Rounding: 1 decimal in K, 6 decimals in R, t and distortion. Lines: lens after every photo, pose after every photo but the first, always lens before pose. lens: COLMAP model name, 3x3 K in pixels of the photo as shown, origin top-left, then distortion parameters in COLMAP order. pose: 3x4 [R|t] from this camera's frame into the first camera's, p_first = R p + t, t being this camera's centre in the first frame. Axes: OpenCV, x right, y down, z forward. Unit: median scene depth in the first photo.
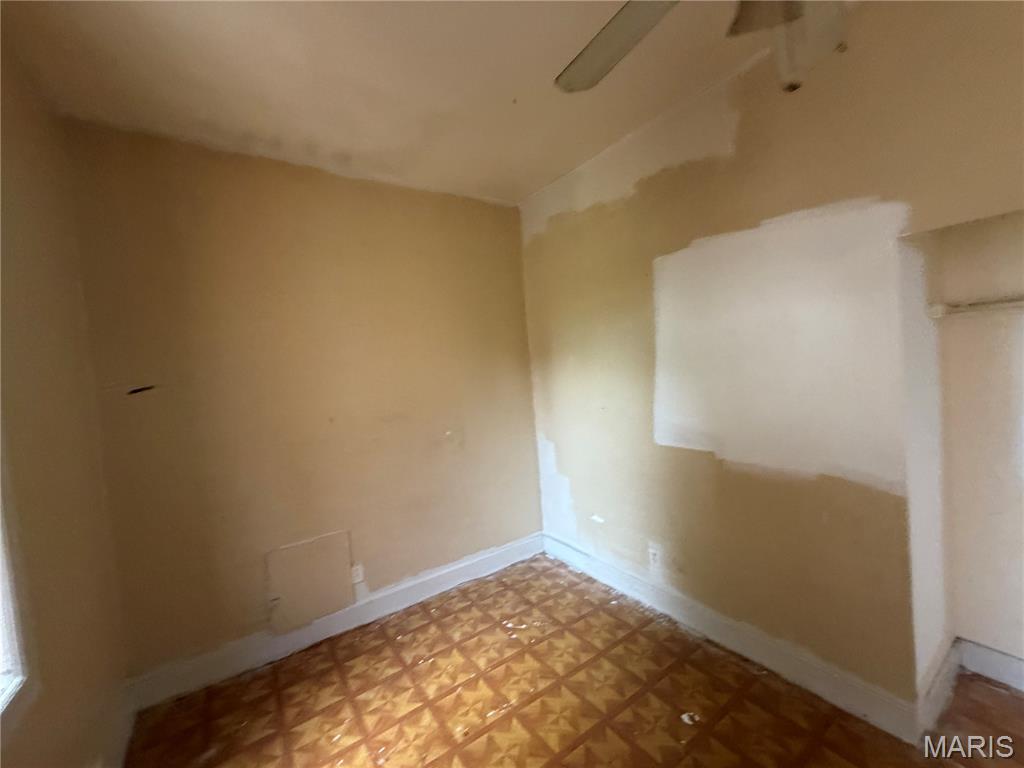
lens RADIAL K [[408.5, 0, 507.4], [0, 408.5, 389.8], [0, 0, 1]] dist [-0.000019, 0.000593]
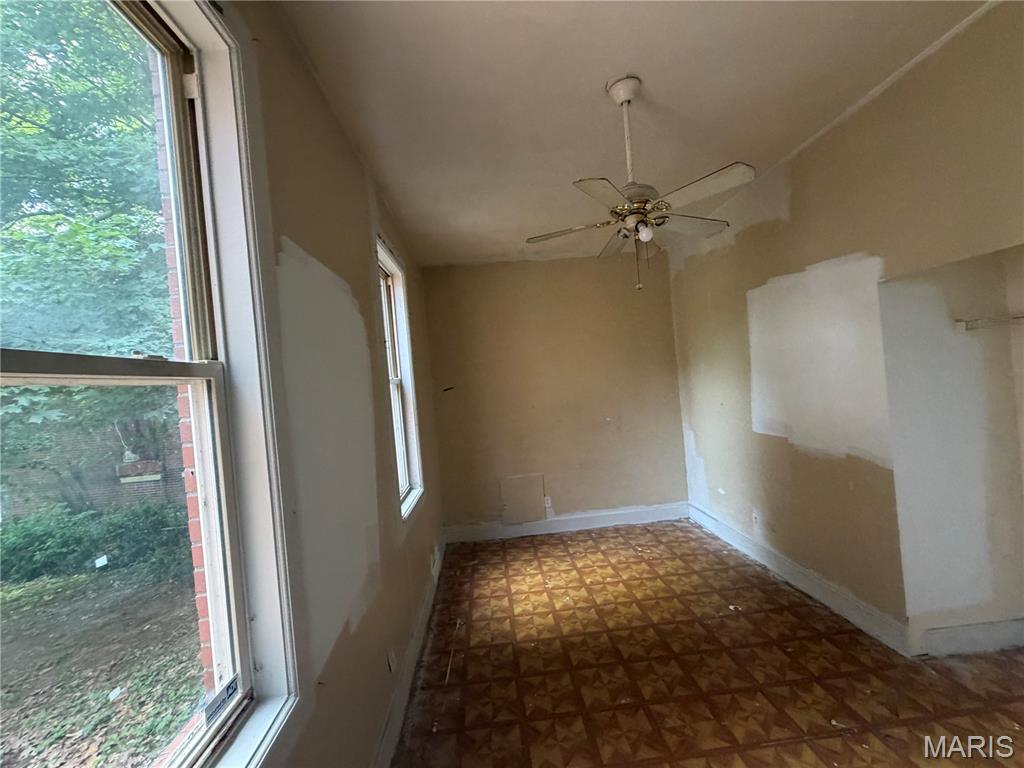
lens RADIAL K [[408.5, 0, 506.2], [0, 408.5, 391.1], [0, 0, 1]] dist [-0.000019, 0.000593]
pose [[0.856493, 0.006026, -0.516124, 0.371112], [-0.002183, 0.999965, 0.008052, -0.005864], [0.516154, -0.005770, 0.856476, -0.540321]]
